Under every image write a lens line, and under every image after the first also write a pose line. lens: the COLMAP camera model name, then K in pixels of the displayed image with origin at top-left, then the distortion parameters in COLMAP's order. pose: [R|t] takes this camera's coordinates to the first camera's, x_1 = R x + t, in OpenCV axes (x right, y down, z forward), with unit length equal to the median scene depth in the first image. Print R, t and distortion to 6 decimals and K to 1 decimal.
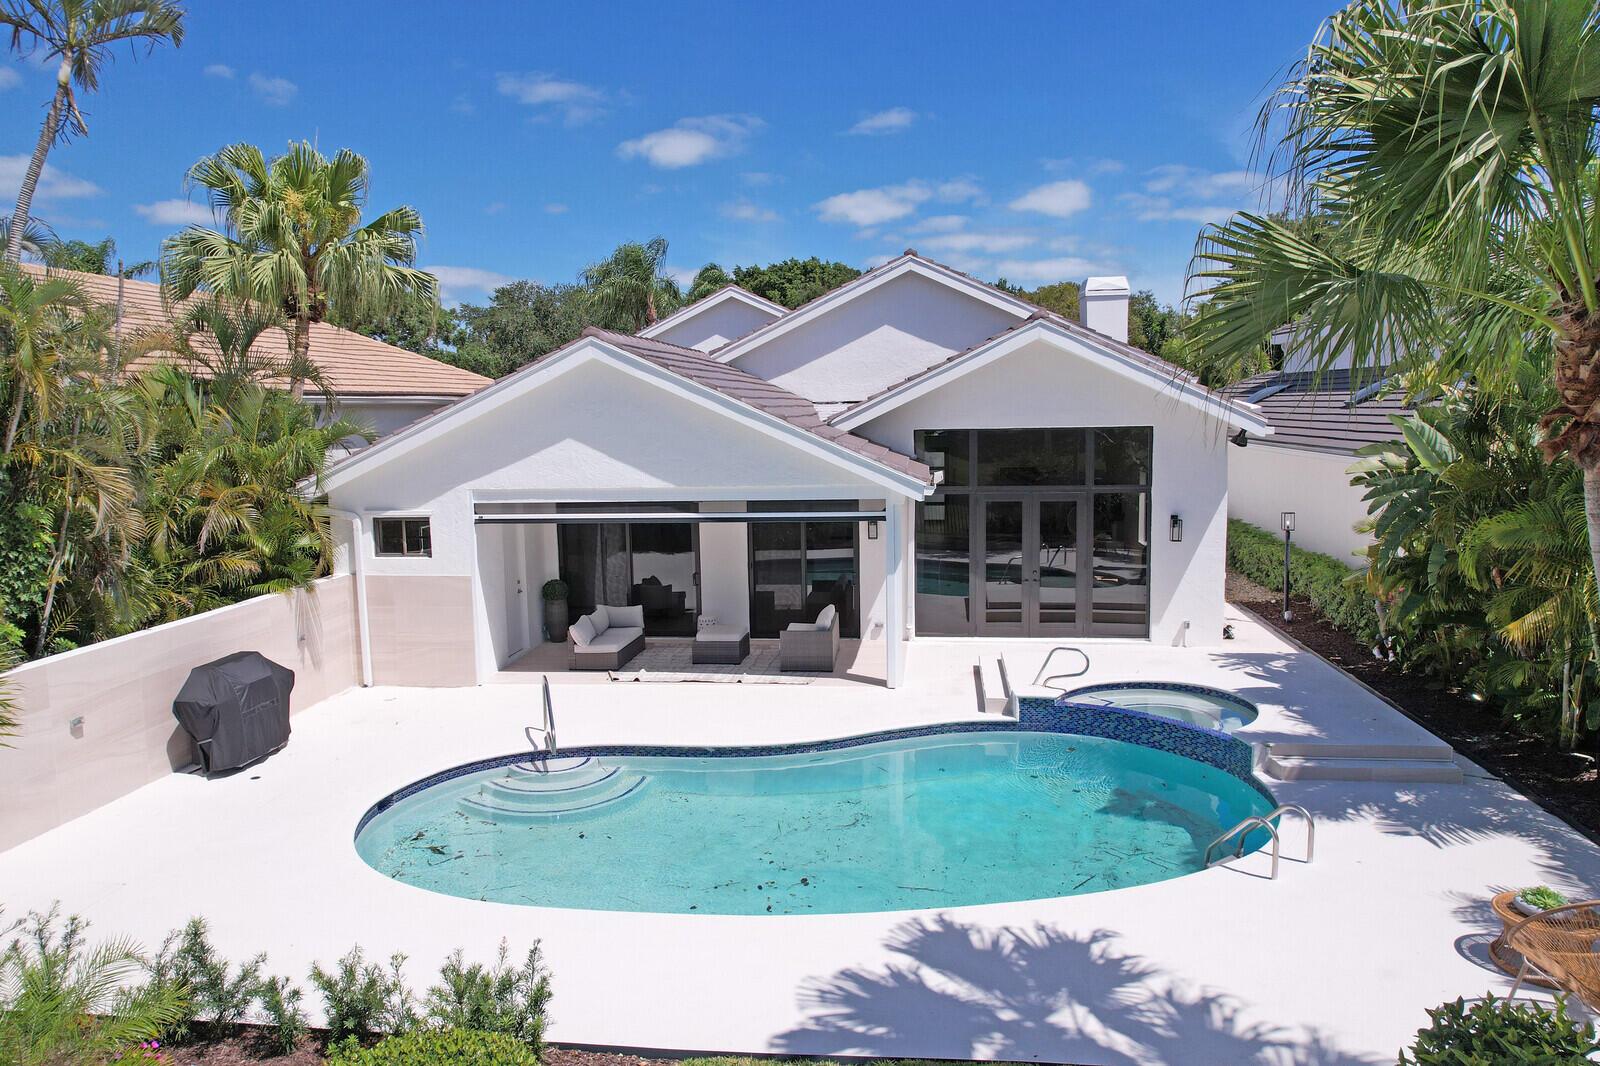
lens RADIAL K [[1014.6, 0, 807.5], [0, 1014.6, 534.1], [0, 0, 1]] dist [-0.052659, 0.017294]
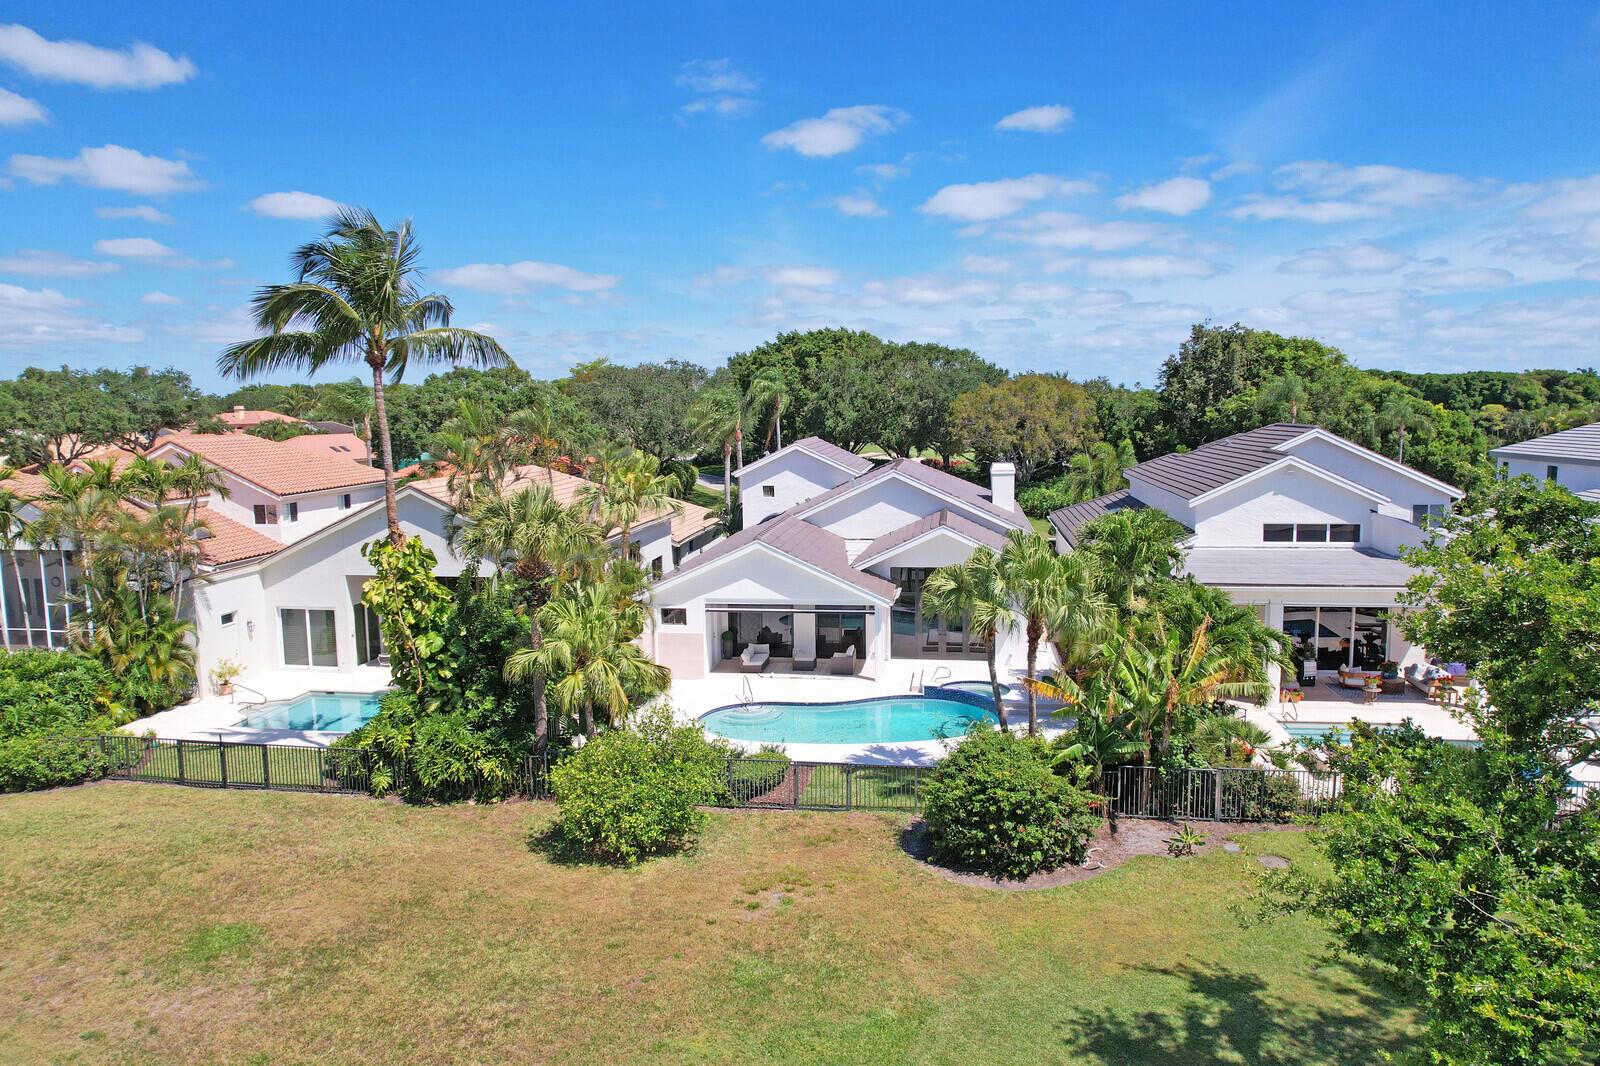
lens RADIAL K [[1014.6, 0, 812.1], [0, 1014.6, 524.5], [0, 0, 1]] dist [-0.052659, 0.017294]
pose [[0.999664, 0.008507, -0.024483, -0.016905], [-0.008580, 0.999959, -0.002902, -0.233973], [0.024457, 0.003111, 0.999696, -1.548764]]
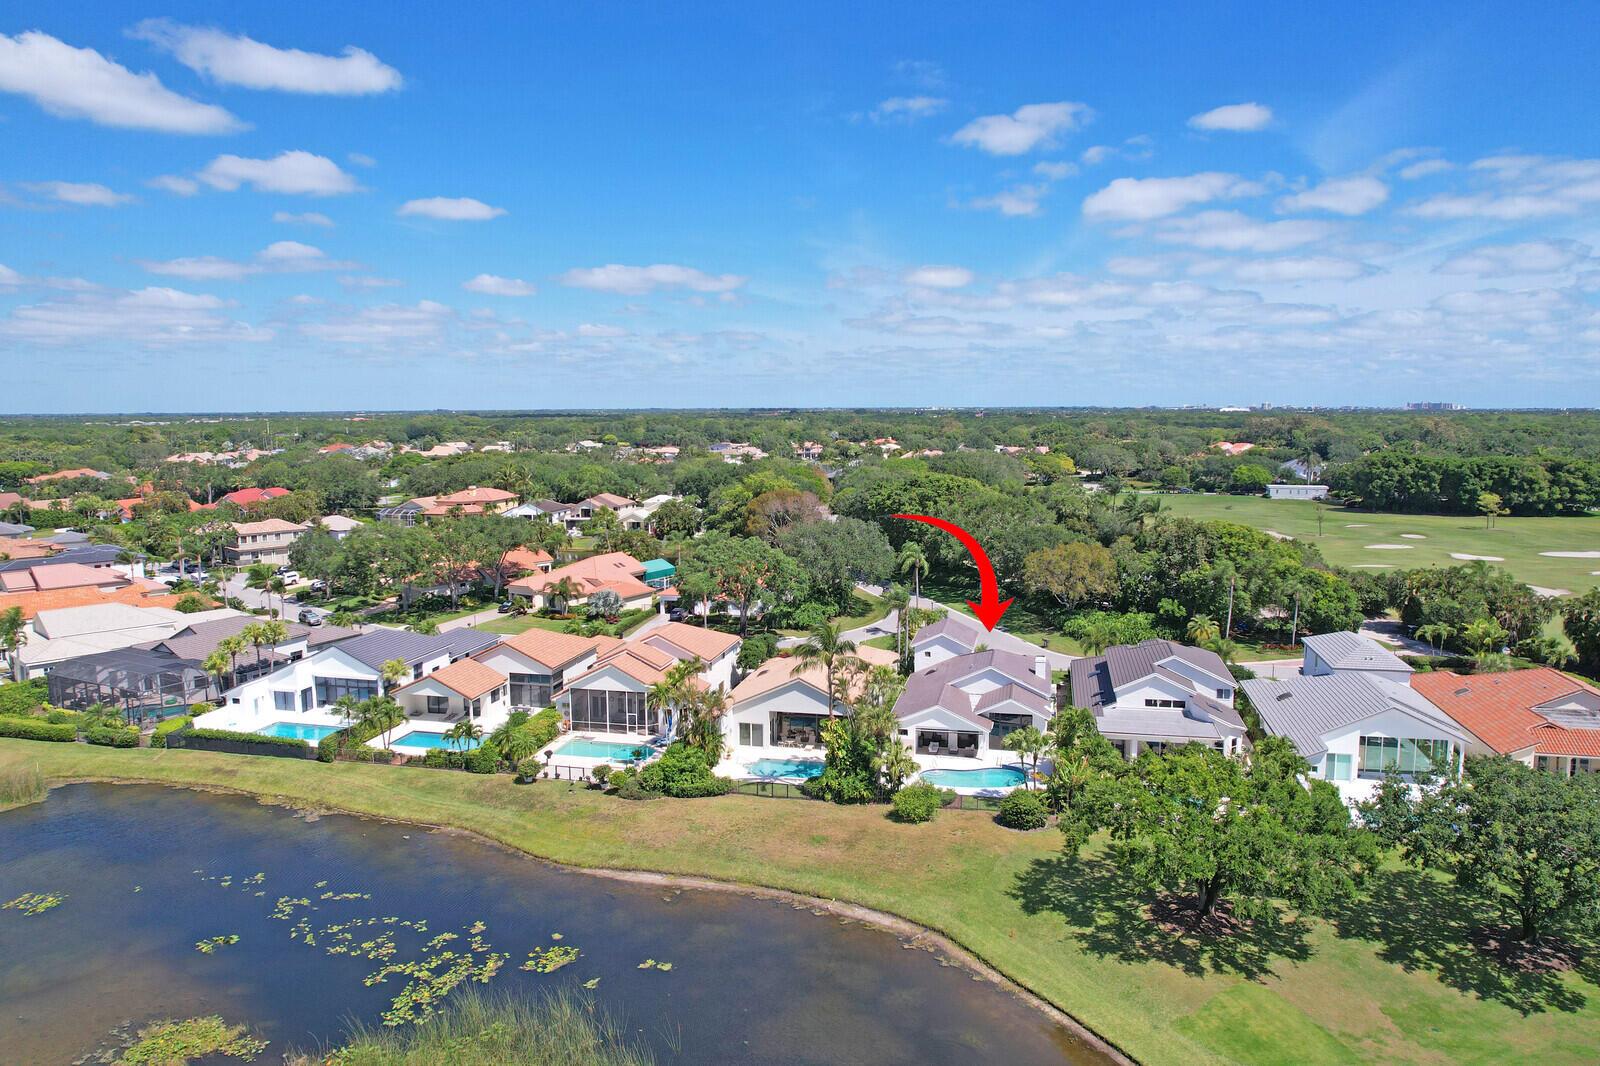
lens RADIAL K [[1014.6, 0, 786.4], [0, 1014.6, 530.9], [0, 0, 1]] dist [-0.052659, 0.017294]
pose [[0.990909, 0.016764, -0.133485, -0.332438], [-0.016234, 0.999855, 0.005058, -1.360638], [0.133551, -0.002845, 0.991038, -5.684414]]
